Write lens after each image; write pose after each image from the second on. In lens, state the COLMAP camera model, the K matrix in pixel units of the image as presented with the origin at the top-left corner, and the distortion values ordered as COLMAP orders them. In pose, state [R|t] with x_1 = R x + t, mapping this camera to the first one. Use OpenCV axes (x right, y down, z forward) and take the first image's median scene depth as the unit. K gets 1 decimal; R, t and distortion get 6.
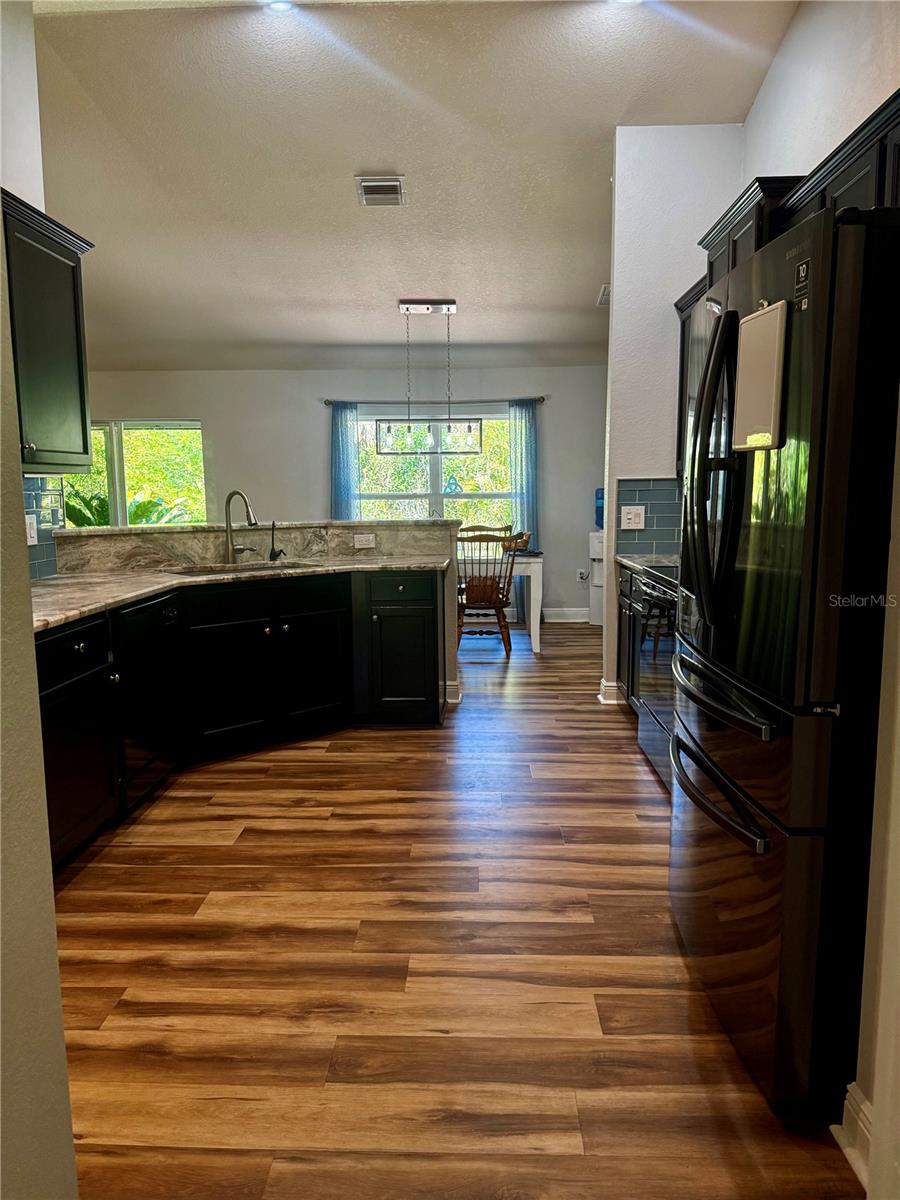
lens RADIAL K [[855.8, 0, 469.8], [0, 855.8, 610.1], [0, 0, 1]] dist [0.059175, -0.073149]
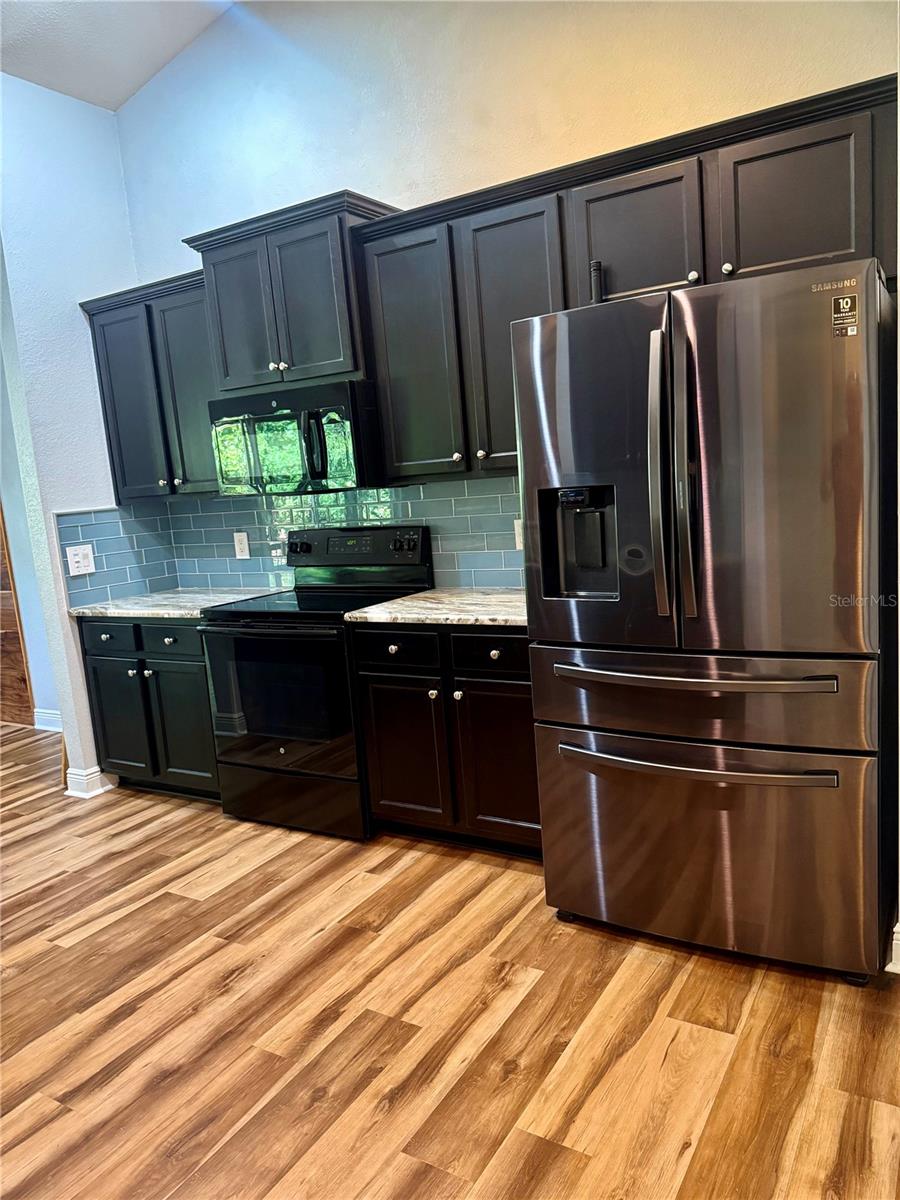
lens RADIAL K [[855.8, 0, 453.7], [0, 855.8, 601.4], [0, 0, 1]] dist [0.059175, -0.073149]
pose [[0.497018, -0.168352, 0.851253, -0.520015], [0.203661, 0.976229, 0.074158, -0.092575], [-0.843502, 0.136509, 0.519490, 0.460487]]
